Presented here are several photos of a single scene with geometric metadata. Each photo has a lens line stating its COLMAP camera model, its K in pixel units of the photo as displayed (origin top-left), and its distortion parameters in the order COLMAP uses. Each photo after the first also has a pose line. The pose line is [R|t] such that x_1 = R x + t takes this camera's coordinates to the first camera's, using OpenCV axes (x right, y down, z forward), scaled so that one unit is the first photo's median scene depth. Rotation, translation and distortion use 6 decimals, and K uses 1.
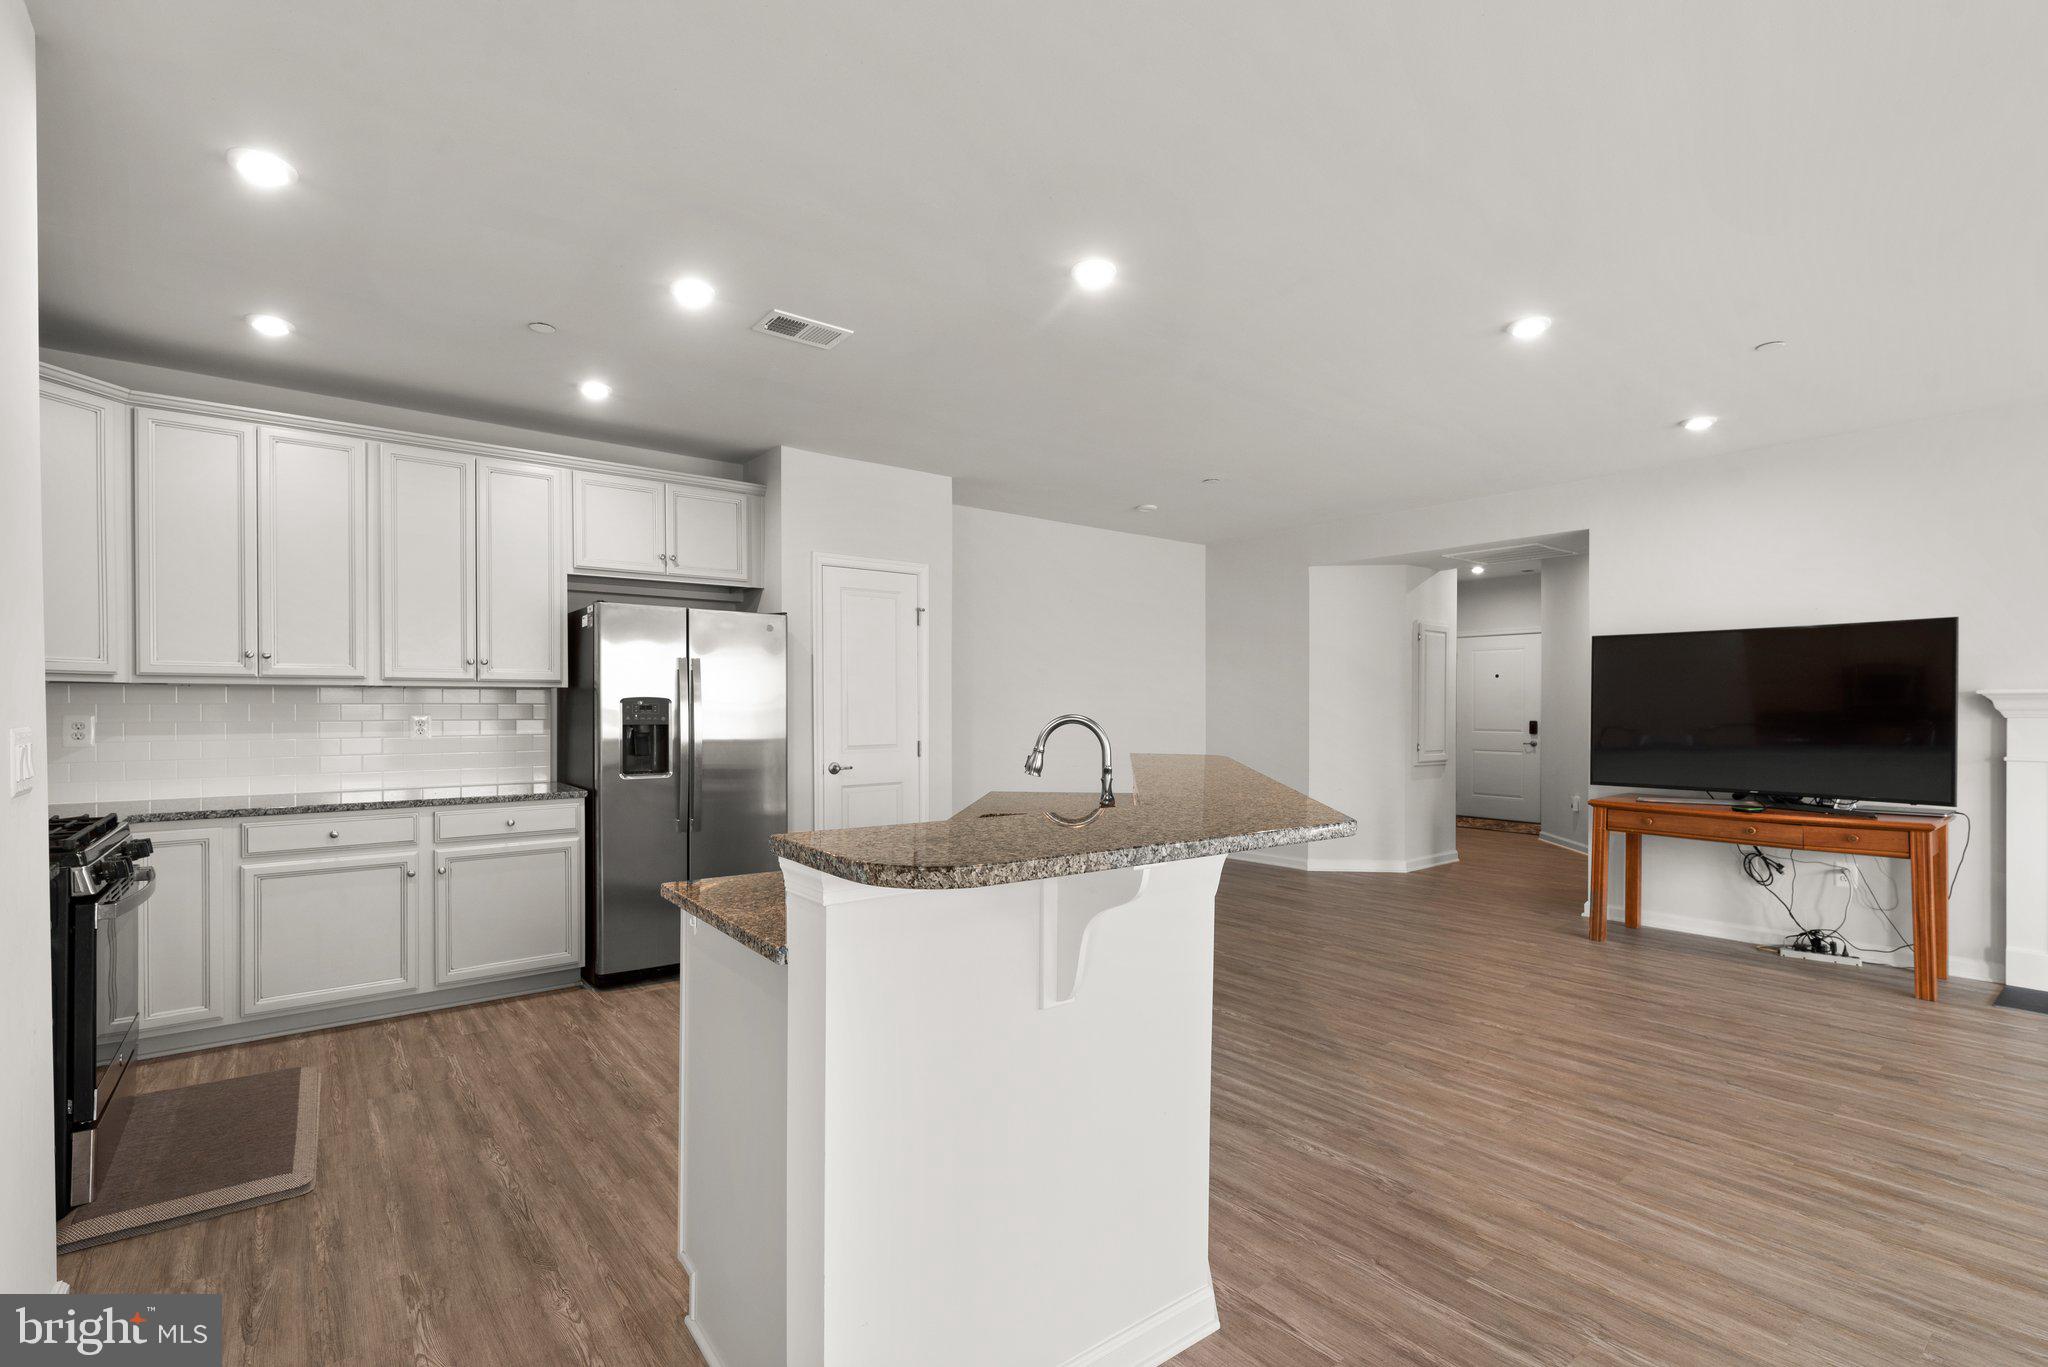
lens RADIAL K [[918.1, 0, 1024.3], [0, 918.1, 709.8], [0, 0, 1]] dist [0.001932, -0.000603]
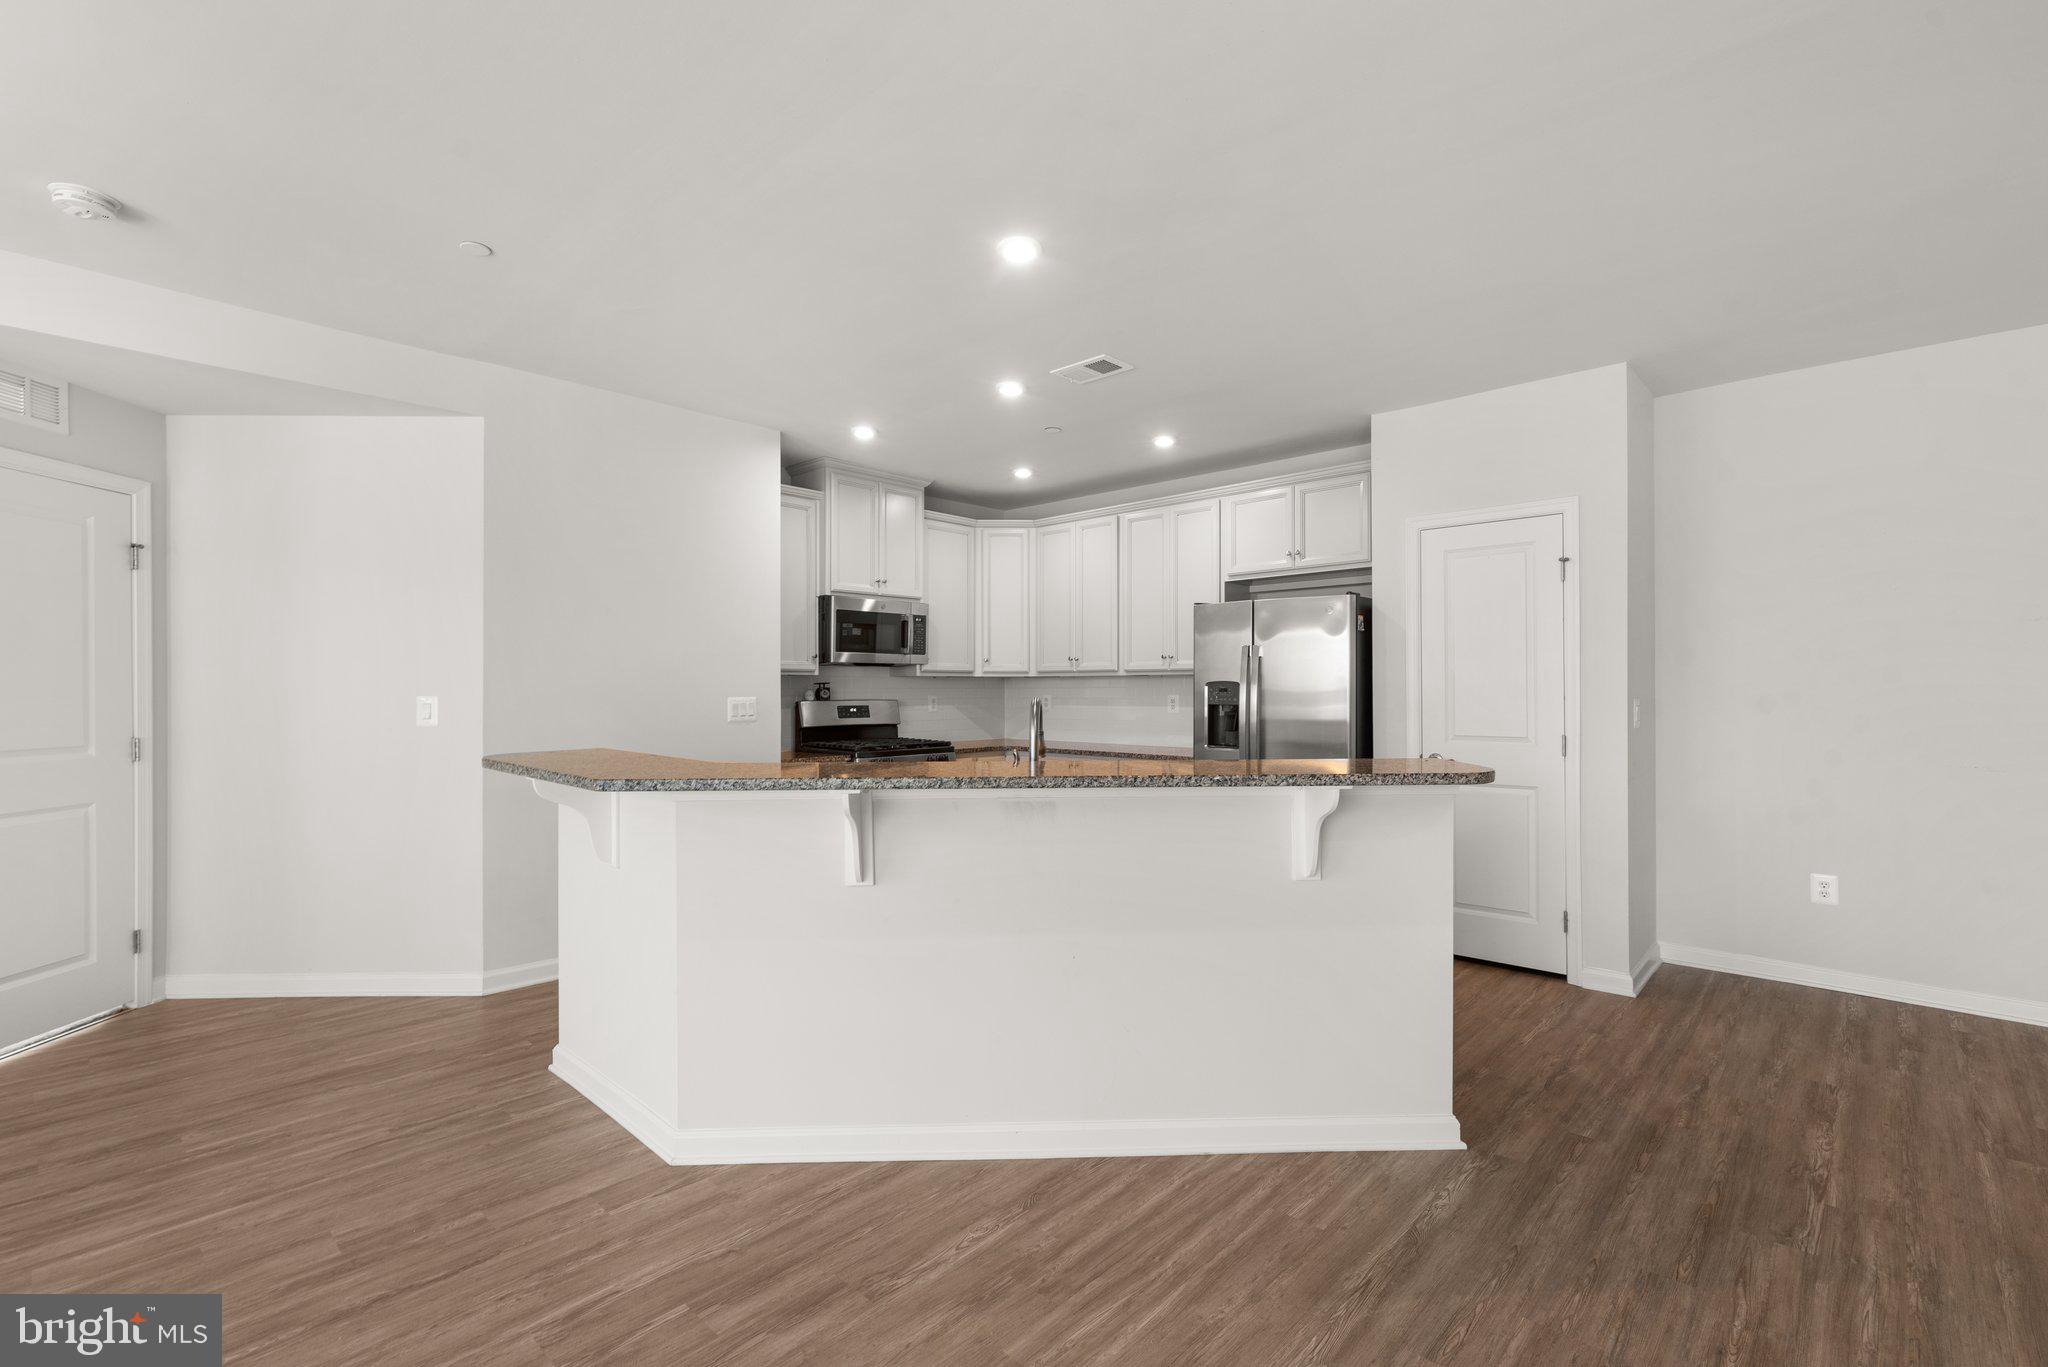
lens RADIAL K [[918.1, 0, 1034.0], [0, 918.1, 680.9], [0, 0, 1]] dist [0.001932, -0.000603]
pose [[0.152402, -0.009767, -0.988270, 0.791818], [-0.004947, 0.999931, -0.010645, -0.000440], [0.988306, 0.006511, 0.152343, 0.652947]]
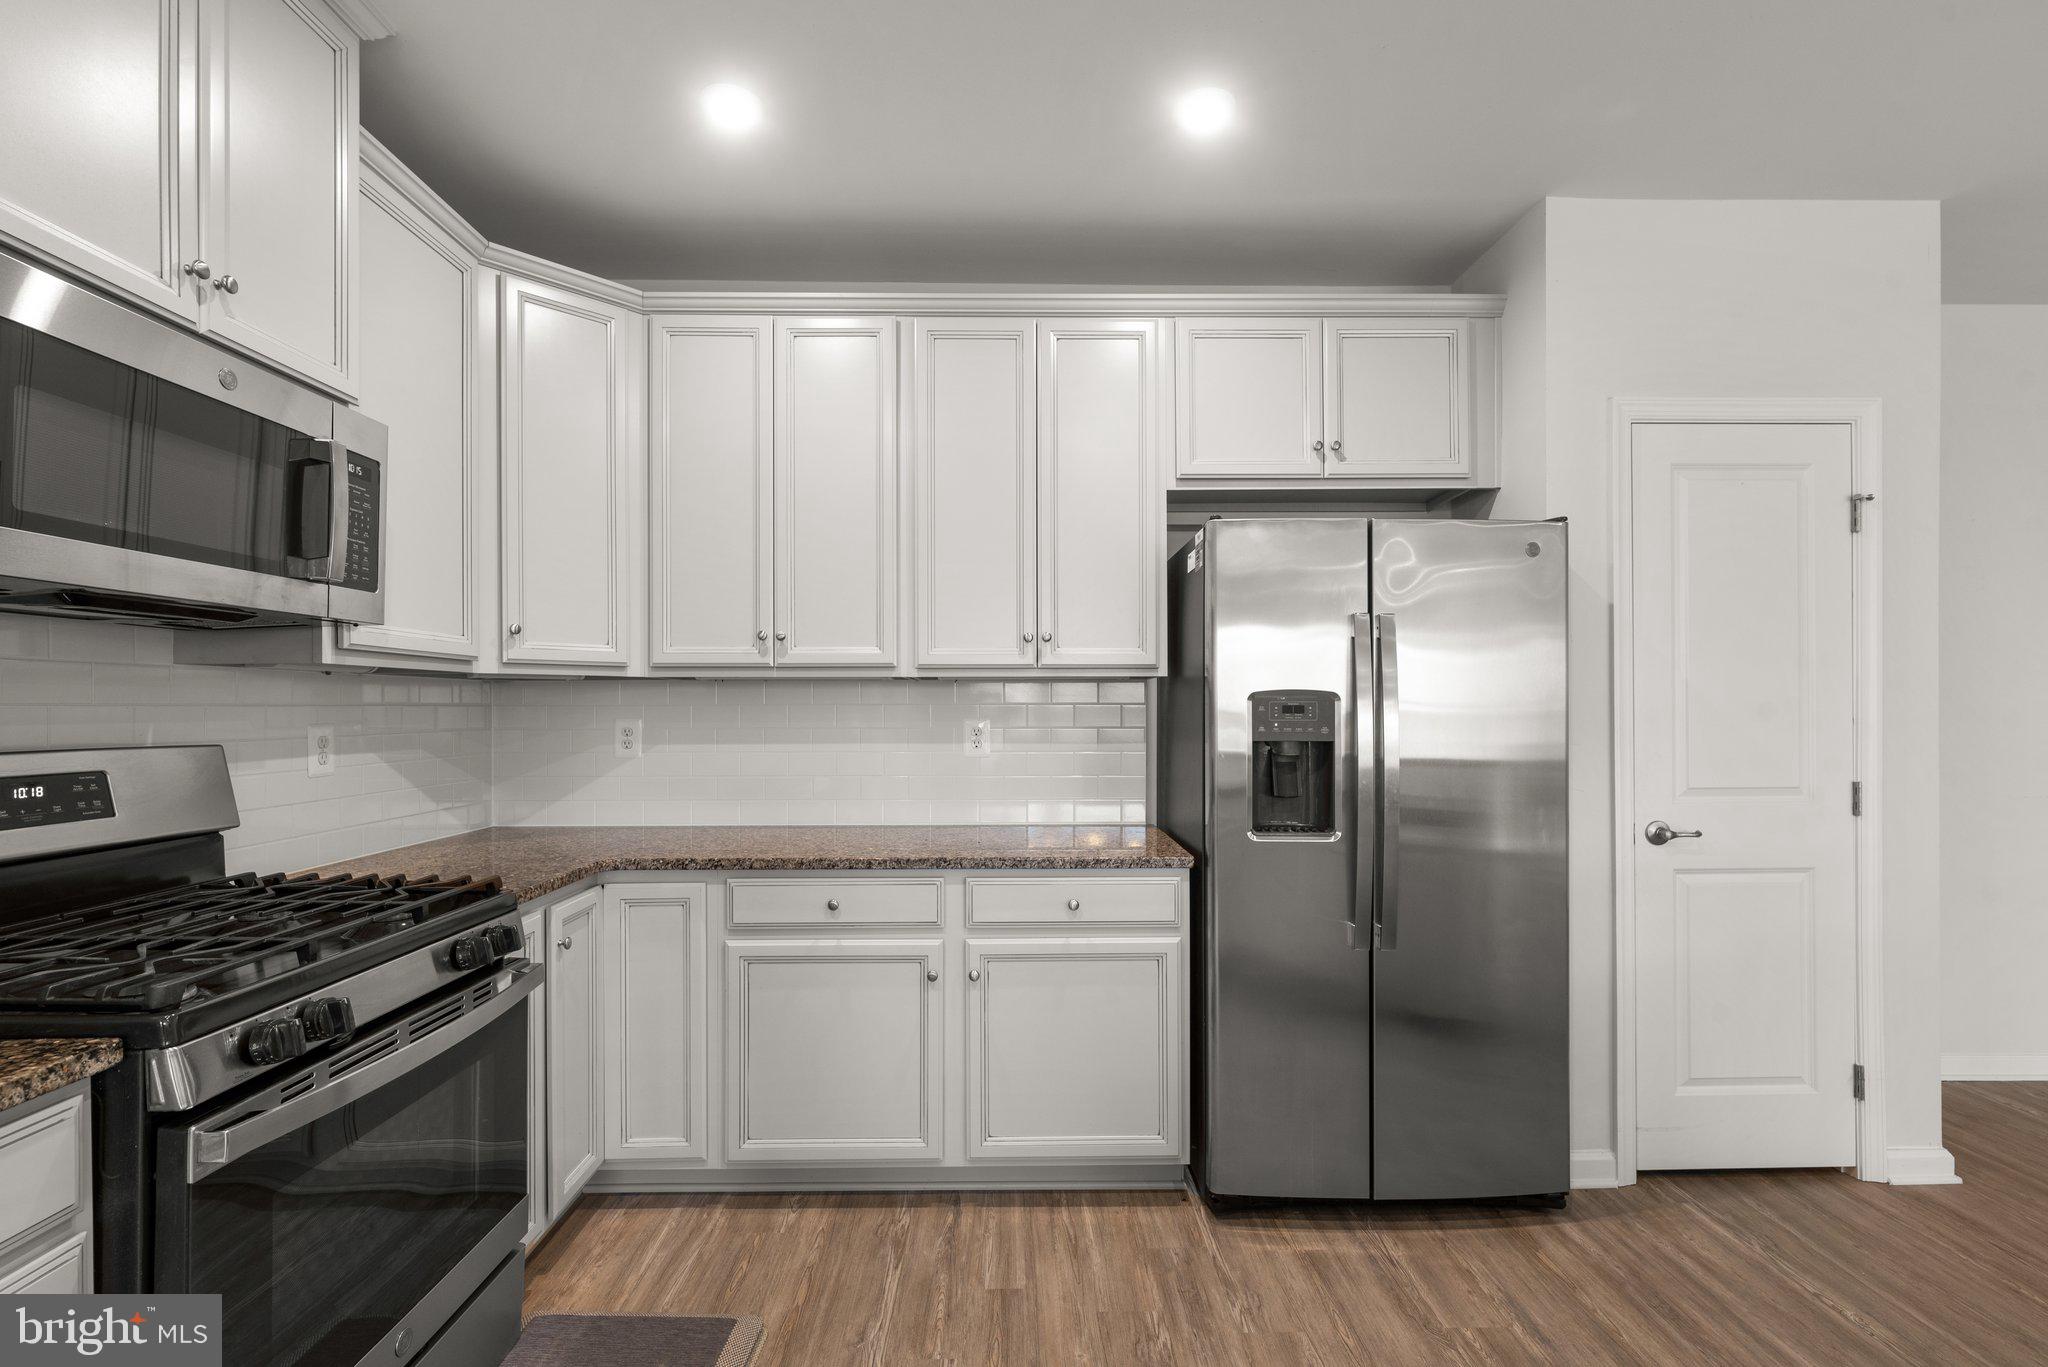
lens RADIAL K [[918.1, 0, 1024.6], [0, 918.1, 706.4], [0, 0, 1]] dist [0.001932, -0.000603]
pose [[0.794485, -0.002151, -0.607280, -0.236034], [-0.001634, 0.999983, -0.005680, -0.000896], [0.607282, 0.005505, 0.794467, 0.535267]]
